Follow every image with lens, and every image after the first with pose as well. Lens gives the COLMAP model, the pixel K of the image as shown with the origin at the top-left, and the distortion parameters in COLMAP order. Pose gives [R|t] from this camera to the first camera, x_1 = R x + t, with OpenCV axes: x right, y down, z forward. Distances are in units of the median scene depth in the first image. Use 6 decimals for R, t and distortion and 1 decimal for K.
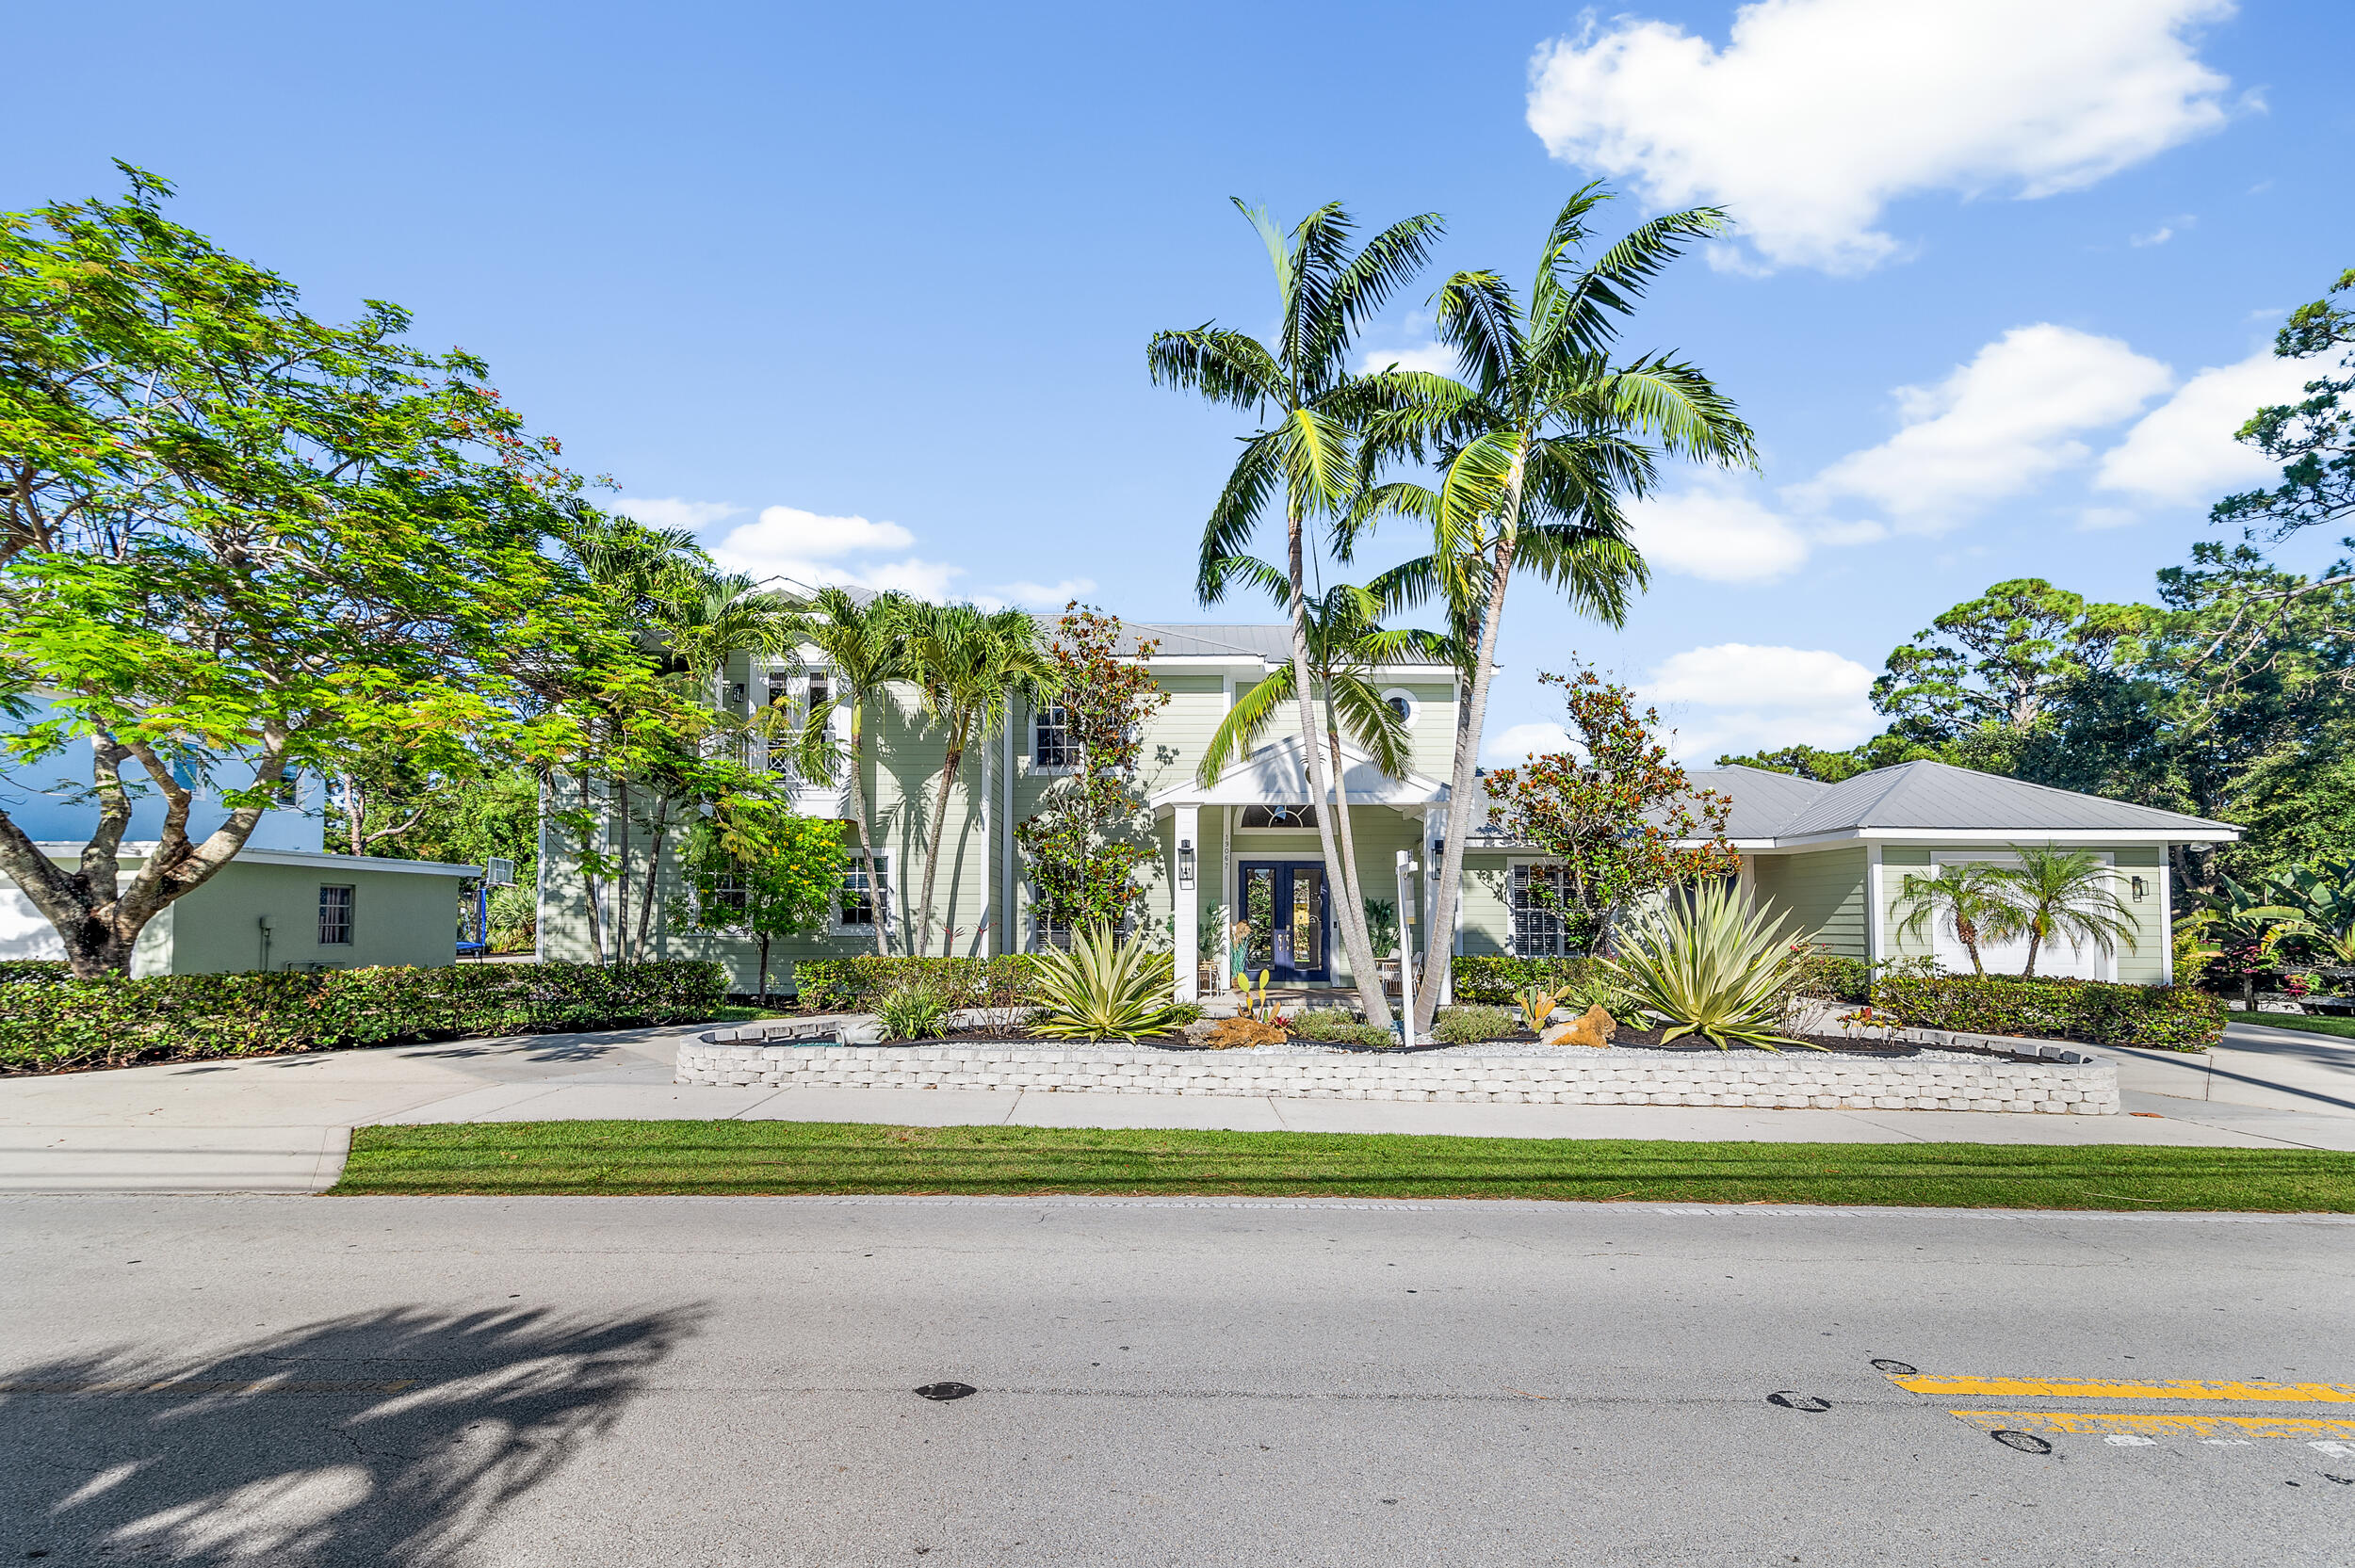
lens RADIAL K [[1144.5, 0, 1159.3], [0, 1144.5, 833.0], [0, 0, 1]] dist [0.020363, 0.001486]
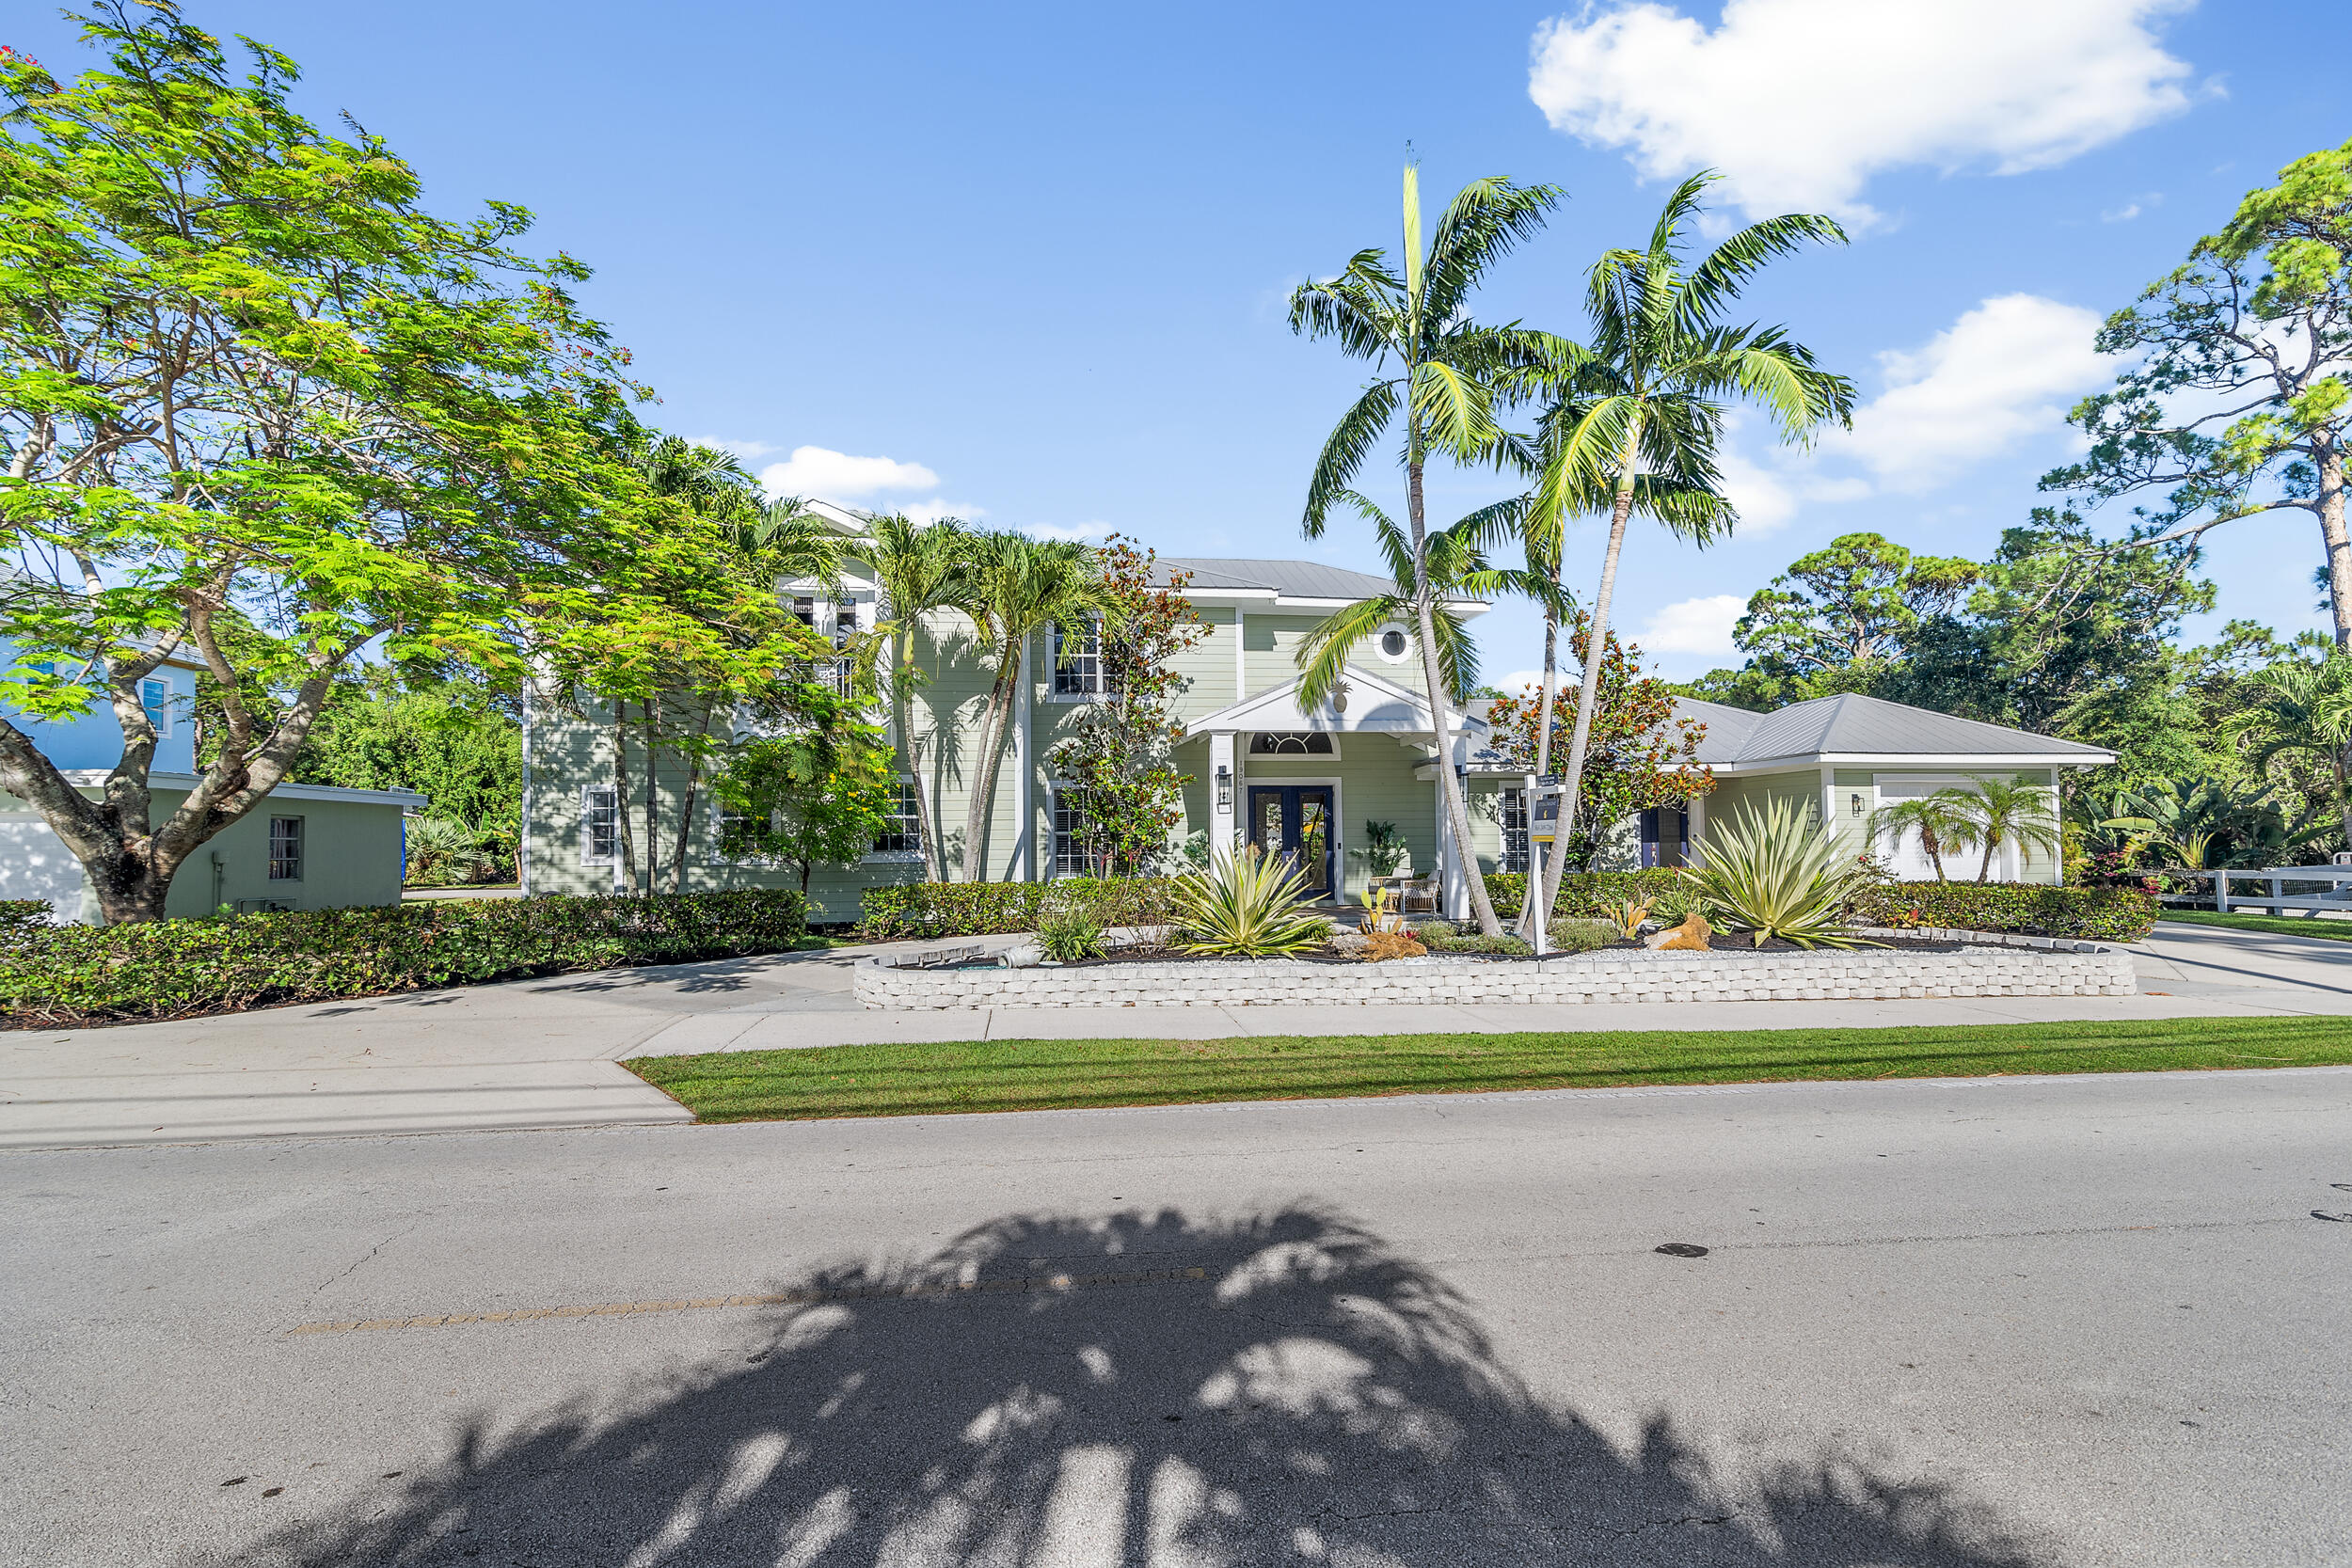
lens RADIAL K [[1124.2, 0, 1176.0], [0, 1124.2, 784.0], [0, 0, 1]] dist [0.015522, -0.001378]
pose [[0.990047, -0.004610, 0.140664, -0.174478], [0.001514, 0.999754, 0.022106, -0.000093], [-0.140731, -0.021673, 0.989811, -0.004219]]
